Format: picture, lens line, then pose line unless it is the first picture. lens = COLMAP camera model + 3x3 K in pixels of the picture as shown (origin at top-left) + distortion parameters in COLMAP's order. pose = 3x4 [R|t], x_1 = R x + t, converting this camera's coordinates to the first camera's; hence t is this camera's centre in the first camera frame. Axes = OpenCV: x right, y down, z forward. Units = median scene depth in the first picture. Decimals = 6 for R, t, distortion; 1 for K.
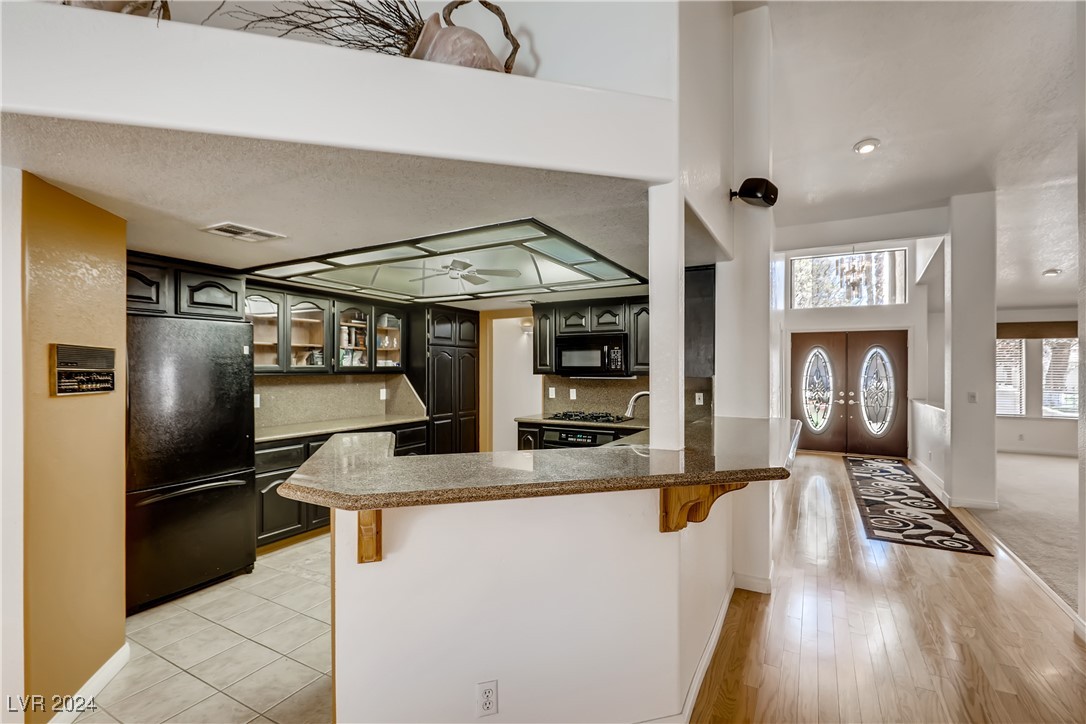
lens RADIAL K [[494.5, 0, 539.3], [0, 494.5, 369.5], [0, 0, 1]] dist [0.000903, 0.000037]
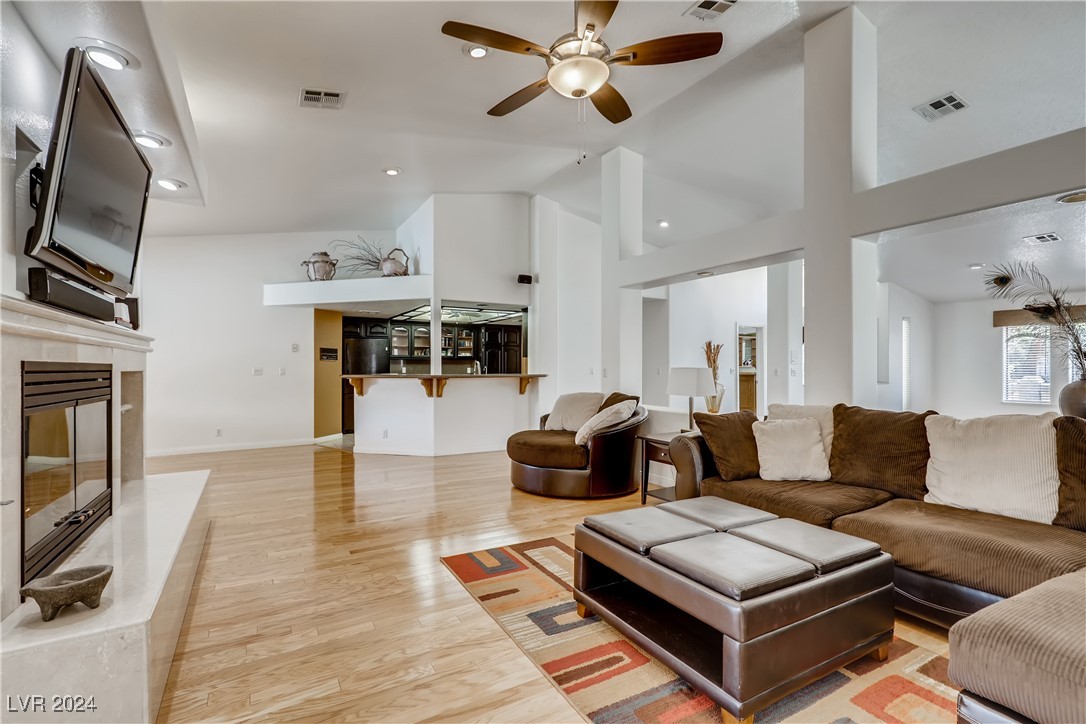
lens RADIAL K [[494.5, 0, 539.3], [0, 494.5, 369.5], [0, 0, 1]] dist [0.000903, 0.000037]
pose [[0.857020, 0.001828, -0.515280, 1.126945], [-0.000568, 0.999996, 0.002602, 0.049169], [0.515283, -0.001937, 0.857018, -0.658472]]
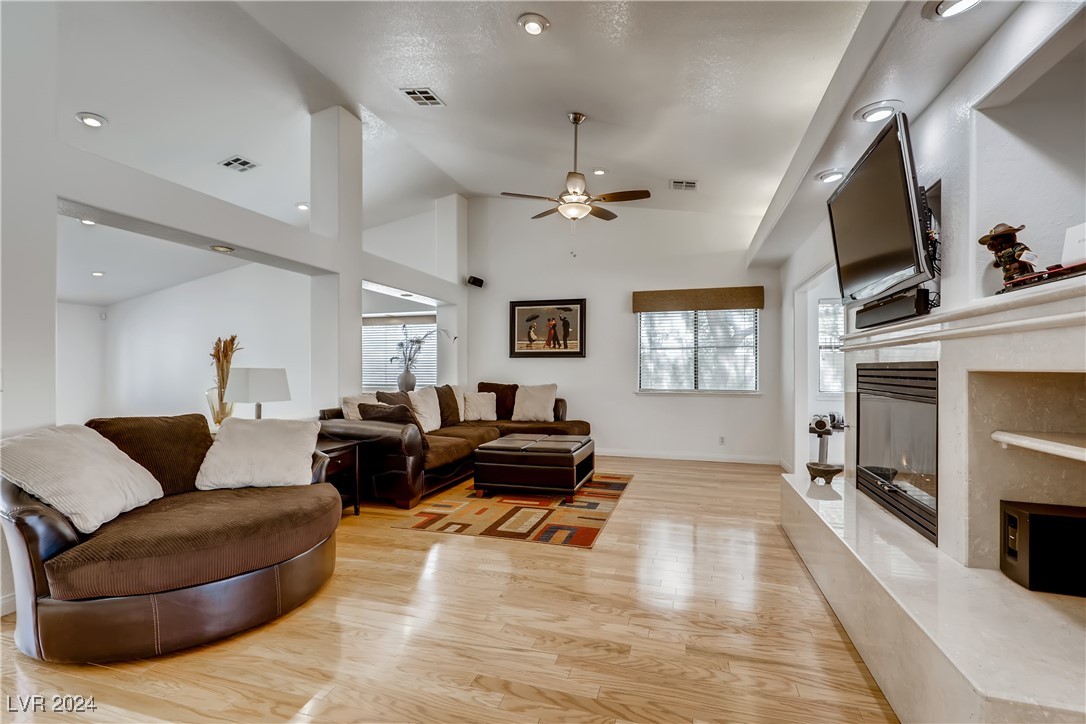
lens RADIAL K [[494.5, 0, 539.3], [0, 494.5, 369.5], [0, 0, 1]] dist [0.000903, 0.000037]
pose [[-0.219160, -0.001184, 0.975688, -3.337492], [0.000819, 0.999999, 0.001398, 0.056588], [-0.975689, 0.001105, -0.219159, 2.222439]]
